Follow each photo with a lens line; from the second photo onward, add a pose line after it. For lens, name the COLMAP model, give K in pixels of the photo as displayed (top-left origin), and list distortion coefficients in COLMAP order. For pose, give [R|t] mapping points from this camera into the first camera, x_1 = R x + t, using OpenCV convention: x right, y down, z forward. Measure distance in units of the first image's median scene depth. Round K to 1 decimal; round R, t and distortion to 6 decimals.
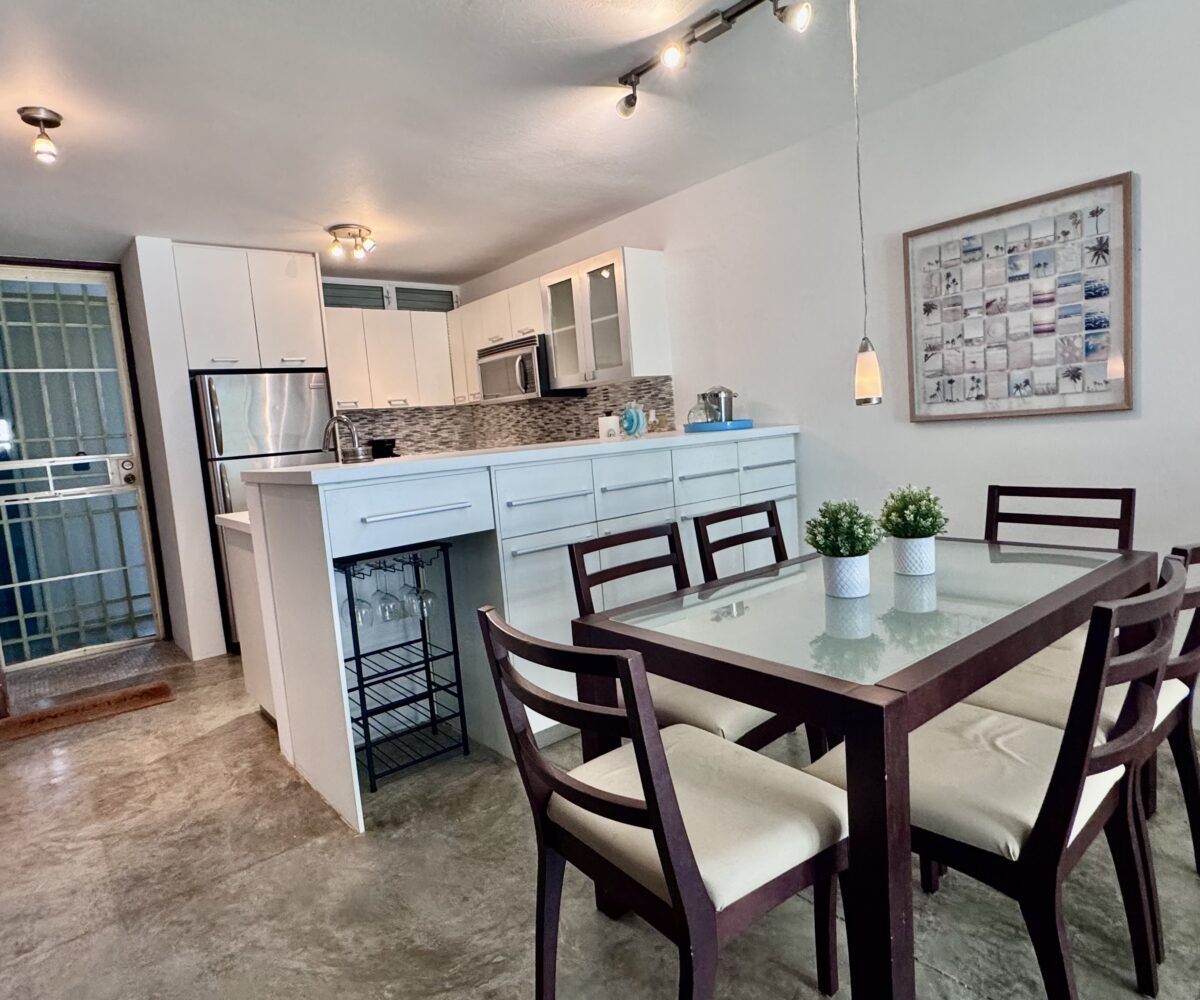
lens RADIAL K [[714.8, 0, 594.6], [0, 714.8, 501.3], [0, 0, 1]] dist [-0.004676, 0.001272]
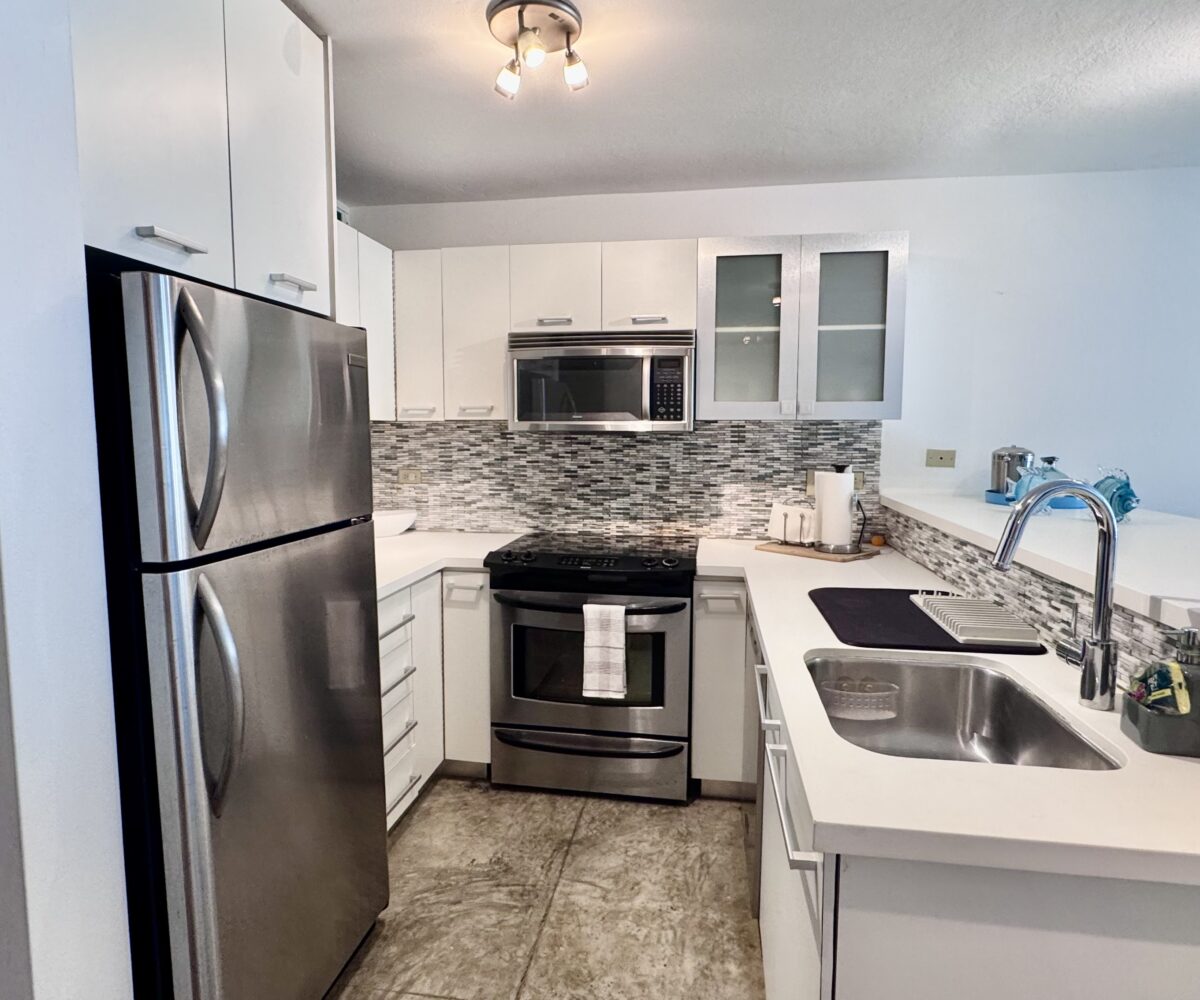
lens RADIAL K [[714.8, 0, 601.3], [0, 714.8, 499.0], [0, 0, 1]] dist [-0.004676, 0.001272]
pose [[0.736734, 0.015910, 0.675996, -0.500766], [0.010799, 0.999319, -0.035289, -0.060372], [-0.676097, 0.033299, 0.736060, 0.548789]]
